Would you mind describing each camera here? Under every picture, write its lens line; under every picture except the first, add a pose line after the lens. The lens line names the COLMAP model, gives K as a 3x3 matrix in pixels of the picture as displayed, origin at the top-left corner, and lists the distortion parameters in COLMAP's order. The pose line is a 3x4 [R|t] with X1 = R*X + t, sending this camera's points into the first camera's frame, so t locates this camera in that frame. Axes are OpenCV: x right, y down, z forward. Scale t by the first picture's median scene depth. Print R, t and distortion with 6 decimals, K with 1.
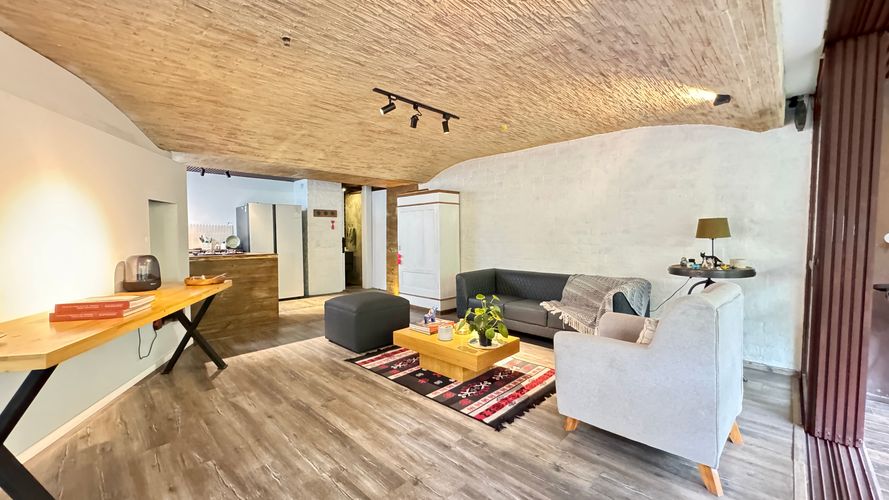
lens RADIAL K [[354.4, 0, 444.2], [0, 354.4, 249.9], [0, 0, 1]] dist [-0.002479, 0.000001]
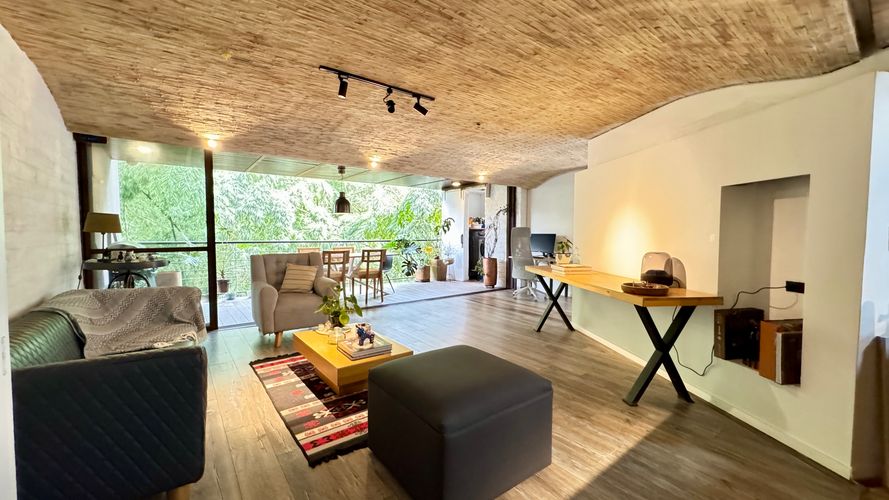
lens RADIAL K [[354.4, 0, 444.4], [0, 354.4, 249.2], [0, 0, 1]] dist [-0.002479, 0.000001]
pose [[-0.990680, -0.011509, 0.135725, -0.319649], [0.001449, 0.995477, 0.094989, -0.076565], [-0.136205, 0.094300, -0.986182, 1.761581]]
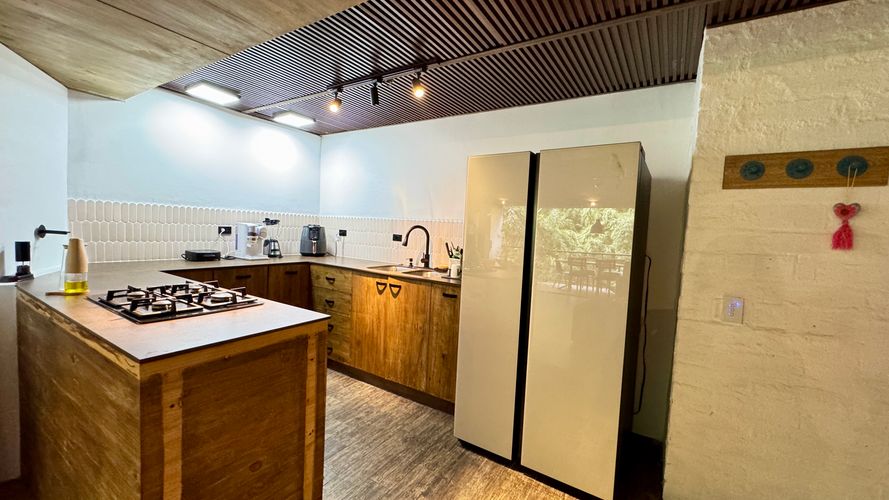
lens RADIAL K [[354.4, 0, 443.2], [0, 354.4, 250.0], [0, 0, 1]] dist [-0.002479, 0.000001]
pose [[0.218692, 0.070104, -0.973272, -0.385519], [-0.093352, 0.994344, 0.050646, -0.103513], [0.971318, 0.079781, 0.224000, 1.645456]]
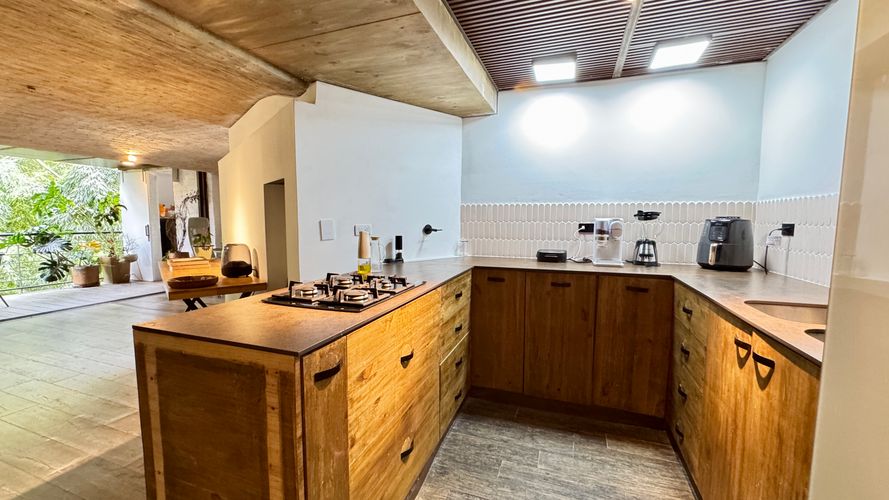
lens RADIAL K [[354.4, 0, 443.2], [0, 354.4, 250.2], [0, 0, 1]] dist [-0.002479, 0.000001]
pose [[-0.907259, 0.031593, -0.419383, -0.817813], [-0.023251, 0.991881, 0.125022, -0.096145], [0.419928, 0.123179, -0.899159, 1.877916]]
